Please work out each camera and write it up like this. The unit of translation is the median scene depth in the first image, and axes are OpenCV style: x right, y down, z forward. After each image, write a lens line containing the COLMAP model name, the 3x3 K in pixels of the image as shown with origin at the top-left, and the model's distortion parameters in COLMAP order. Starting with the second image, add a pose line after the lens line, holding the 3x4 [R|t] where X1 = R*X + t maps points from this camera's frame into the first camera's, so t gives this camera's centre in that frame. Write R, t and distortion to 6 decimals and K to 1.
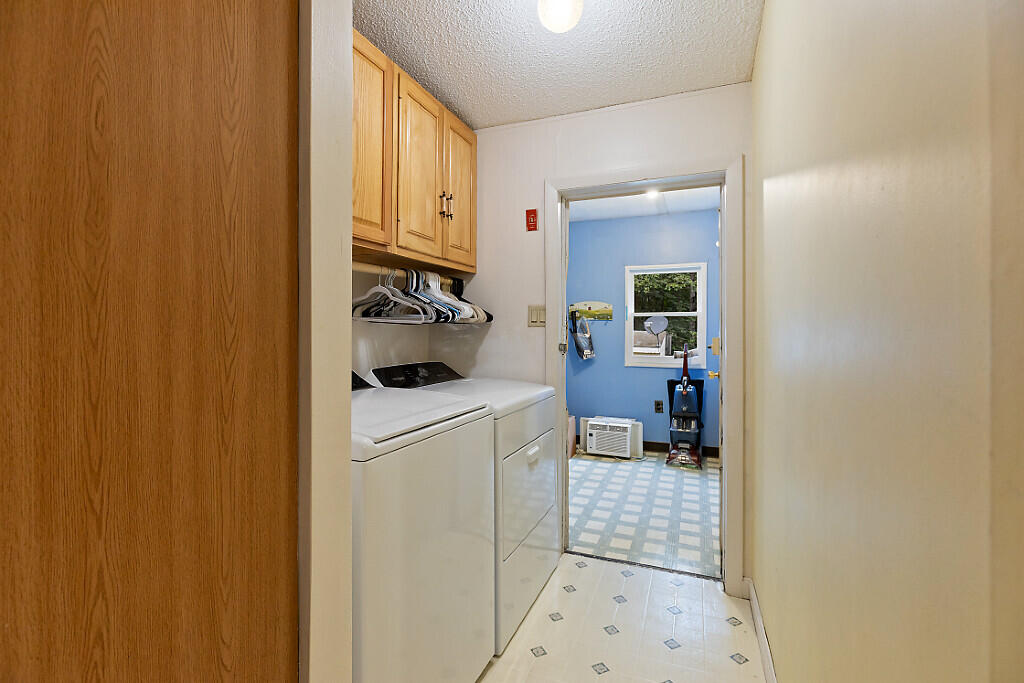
lens RADIAL K [[470.8, 0, 504.2], [0, 470.8, 327.2], [0, 0, 1]] dist [-0.000742, -0.000488]
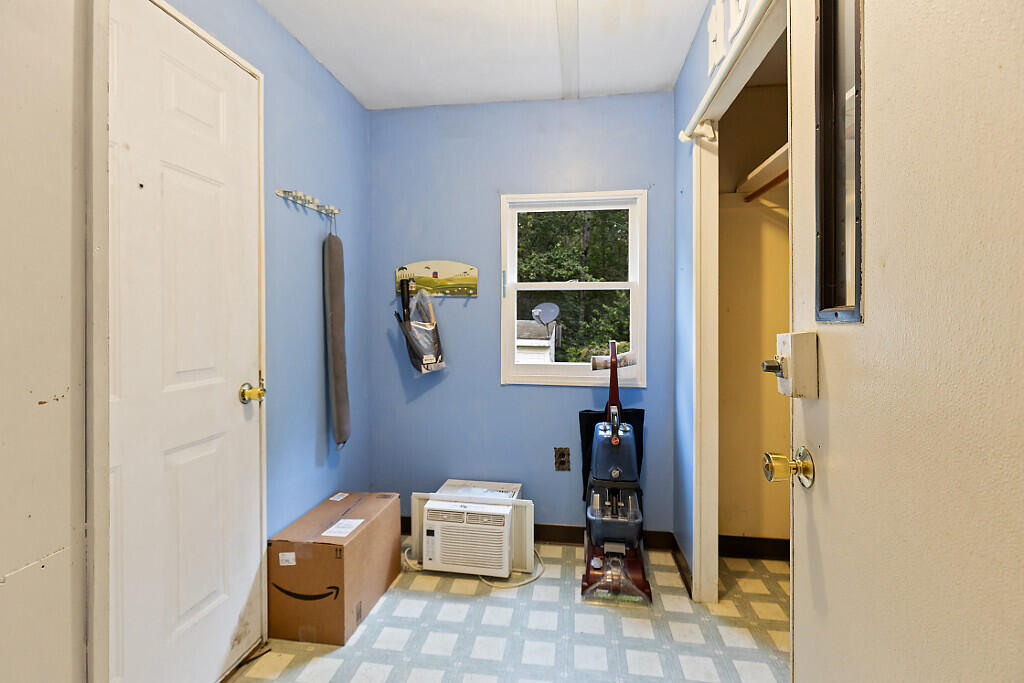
lens RADIAL K [[470.8, 0, 510.9], [0, 470.8, 333.0], [0, 0, 1]] dist [-0.000742, -0.000488]
pose [[0.969249, -0.009584, 0.245895, 0.142003], [0.001770, 0.999487, 0.031980, 0.009097], [-0.246075, -0.030562, 0.968769, 0.500683]]
